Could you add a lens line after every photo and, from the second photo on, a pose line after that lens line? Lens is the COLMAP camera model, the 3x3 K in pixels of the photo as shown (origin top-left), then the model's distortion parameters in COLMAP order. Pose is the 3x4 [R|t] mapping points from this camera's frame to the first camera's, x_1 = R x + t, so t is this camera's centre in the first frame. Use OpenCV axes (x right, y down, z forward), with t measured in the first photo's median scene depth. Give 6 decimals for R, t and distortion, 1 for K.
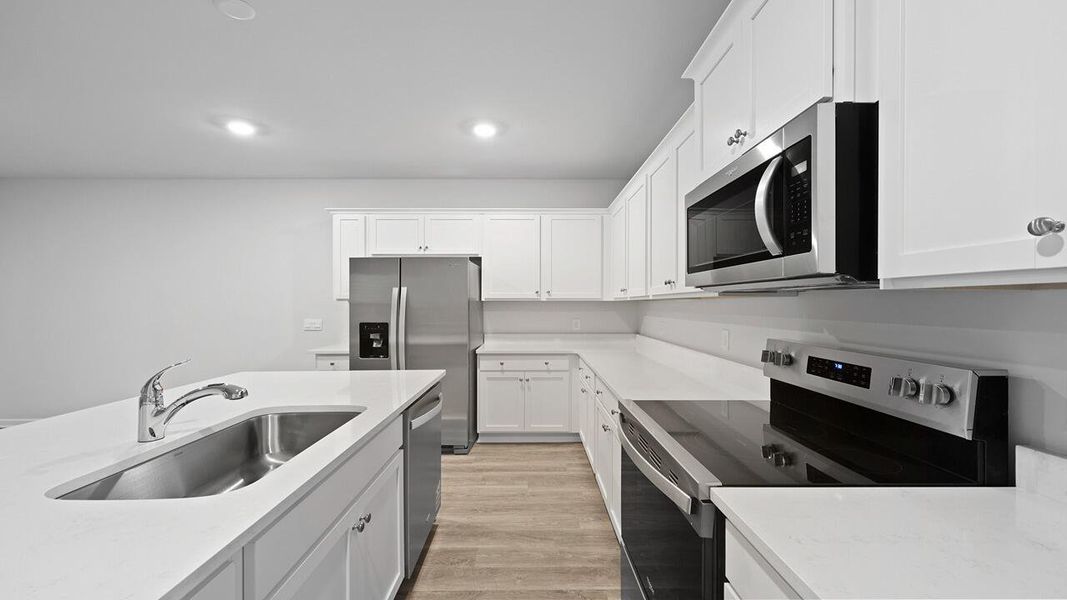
lens RADIAL K [[430.8, 0, 533.8], [0, 430.8, 302.5], [0, 0, 1]] dist [-0.000481, 0.000672]
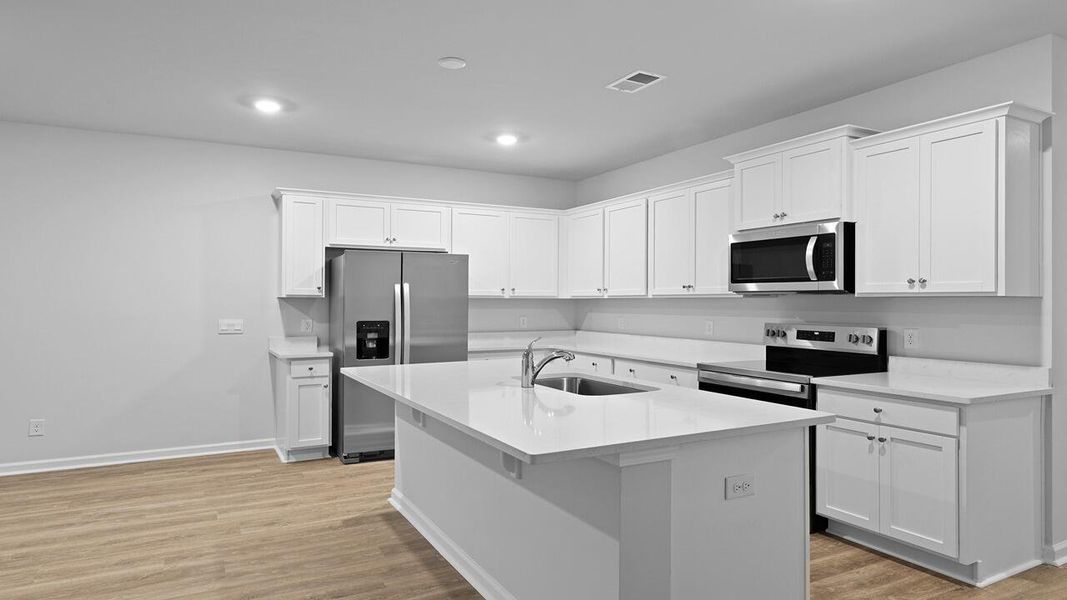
lens RADIAL K [[638.0, 0, 533.6], [0, 638.0, 295.4], [0, 0, 1]] dist [0.002362, -0.002181]
pose [[0.885279, 0.005504, 0.465027, -0.898792], [-0.003419, 0.999980, -0.005327, -0.003900], [-0.465047, 0.003126, 0.885280, -0.496035]]
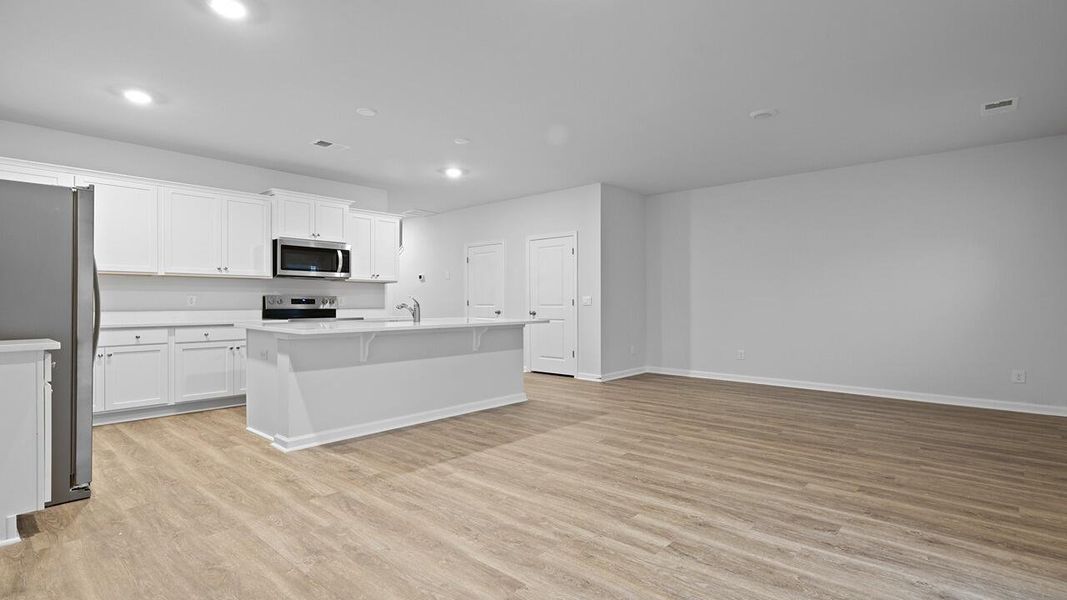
lens RADIAL K [[513.3, 0, 532.9], [0, 513.3, 306.2], [0, 0, 1]] dist [0.002589, 0.000295]
pose [[-0.740019, -0.005564, 0.672563, -1.801042], [-0.001958, 0.999979, 0.006118, 0.083092], [-0.672583, 0.003210, -0.740014, 1.433225]]
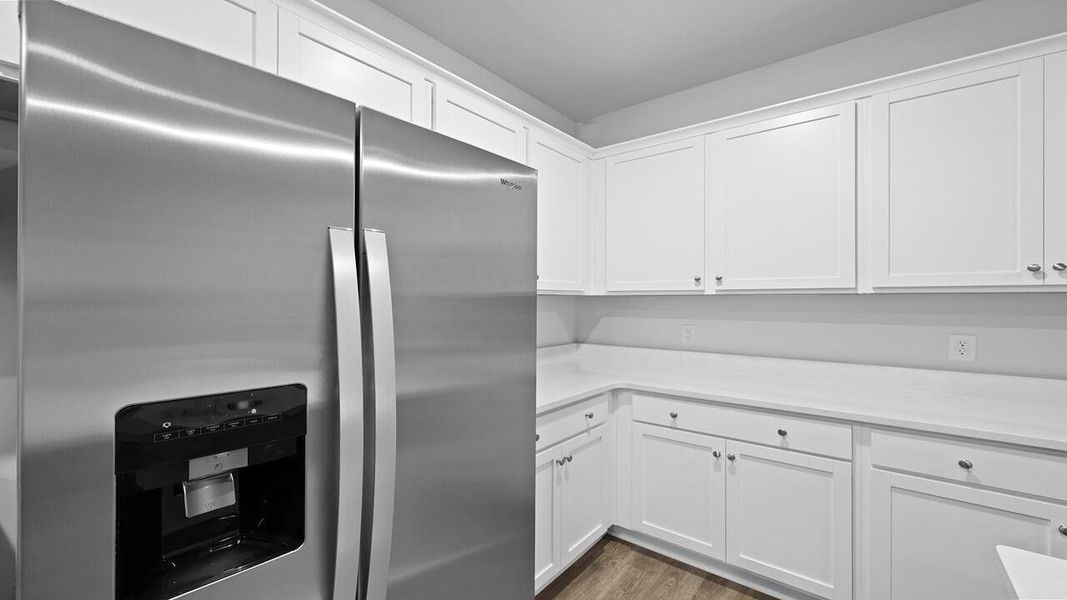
lens RADIAL K [[430.8, 0, 534.8], [0, 430.8, 299.2], [0, 0, 1]] dist [-0.000481, 0.000672]
pose [[0.627523, 0.001444, 0.778597, -0.549917], [-0.003726, 0.999992, 0.001148, 0.002614], [-0.778589, -0.003622, 0.627523, 0.978208]]
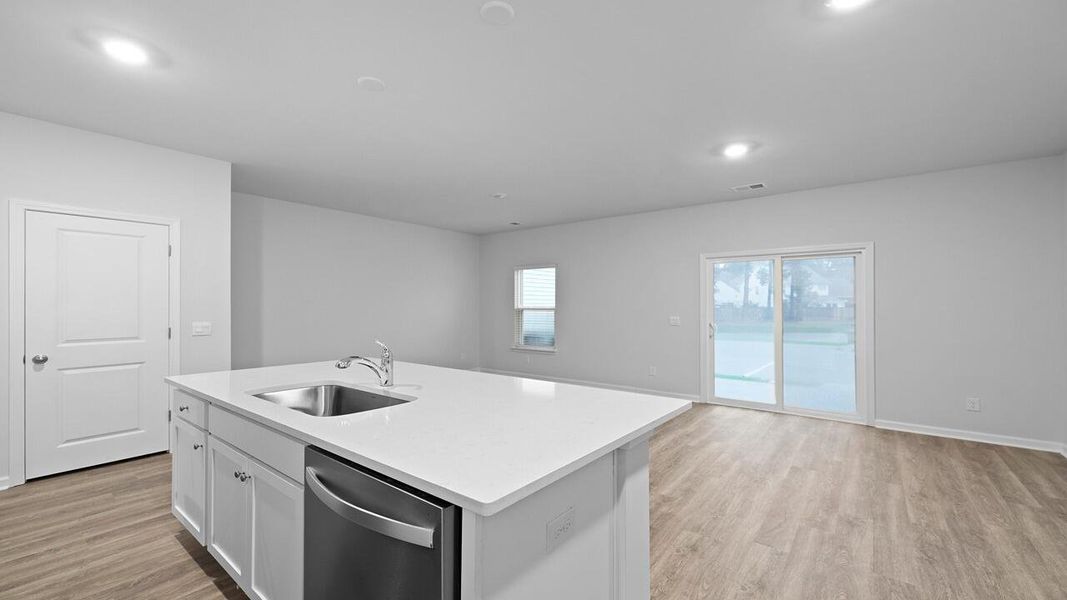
lens RADIAL K [[430.8, 0, 536.4], [0, 430.8, 302.4], [0, 0, 1]] dist [-0.000481, 0.000672]
pose [[-0.623807, -0.006170, -0.781554, 0.027520], [0.001657, 0.999956, -0.009217, 0.003856], [0.781576, -0.007045, -0.623770, 1.143334]]
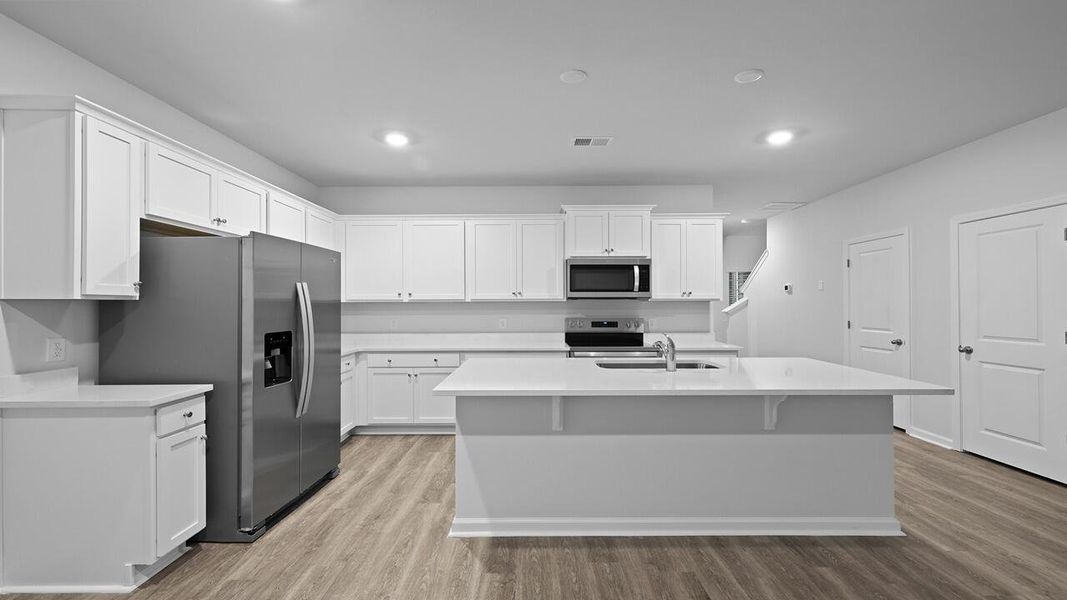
lens RADIAL K [[463.5, 0, 533.2], [0, 463.5, 301.2], [0, 0, 1]] dist [0.000100, 0.000213]
pose [[0.010915, 0.005440, 0.999926, -1.408875], [-0.000293, 0.999985, -0.005437, 0.000282], [-0.999940, -0.000234, 0.010916, 0.743328]]
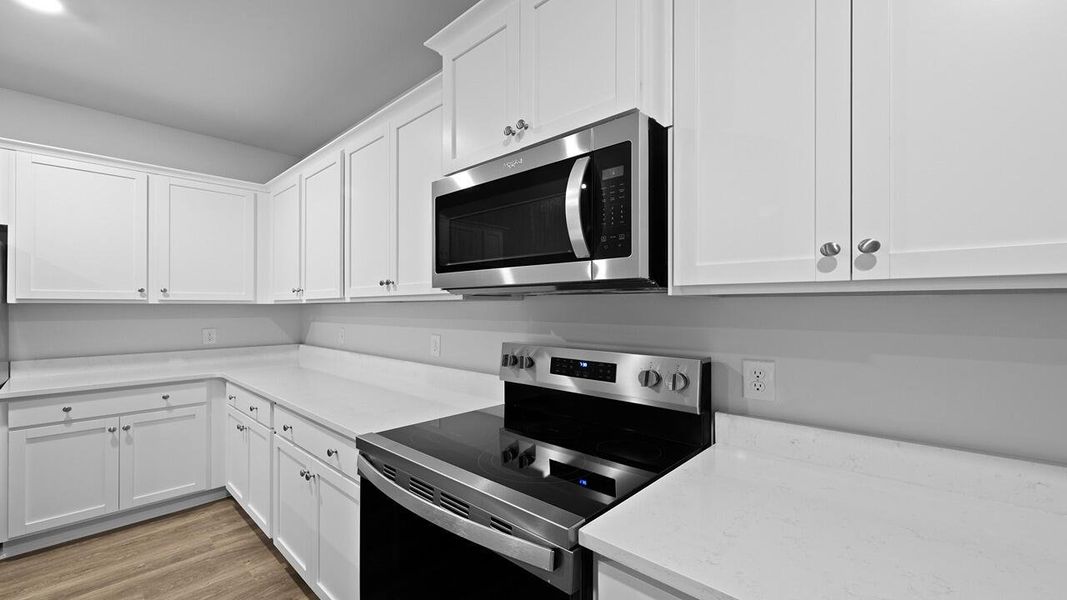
lens RADIAL K [[430.8, 0, 534.9], [0, 430.8, 304.2], [0, 0, 1]] dist [-0.000481, 0.000672]
pose [[0.685526, 0.001793, 0.728046, -0.086262], [0.000214, 0.999996, -0.002664, -0.001327], [-0.728048, 0.001982, 0.685523, 0.166257]]
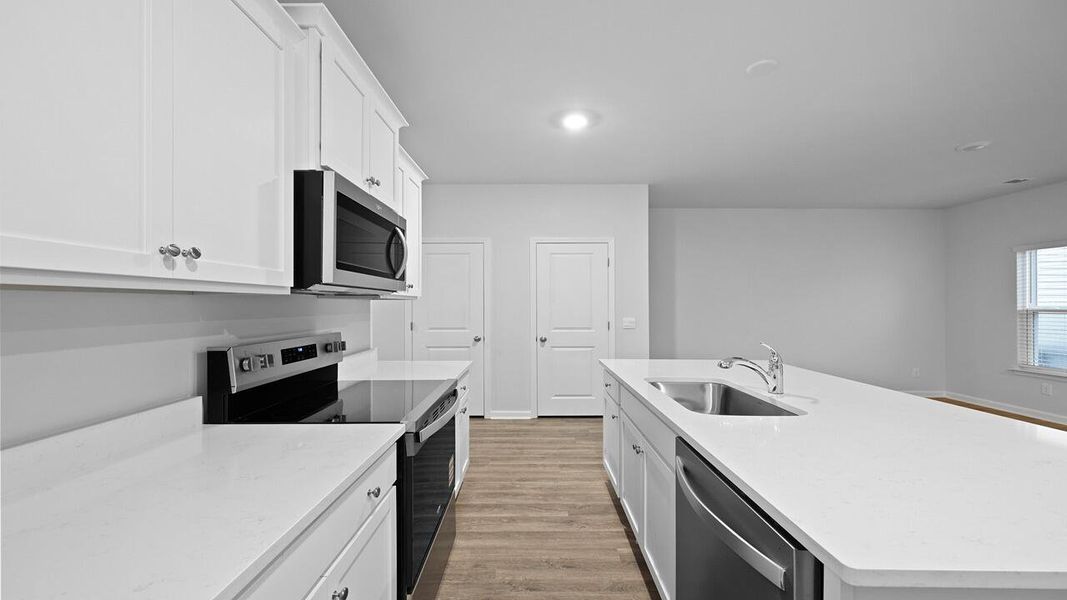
lens RADIAL K [[430.8, 0, 534.7], [0, 430.8, 302.7], [0, 0, 1]] dist [-0.000481, 0.000672]
pose [[-0.999963, -0.001810, 0.008389, -0.022817], [-0.001862, 0.999979, -0.006133, 0.002833], [-0.008378, -0.006148, -0.999946, 1.158566]]
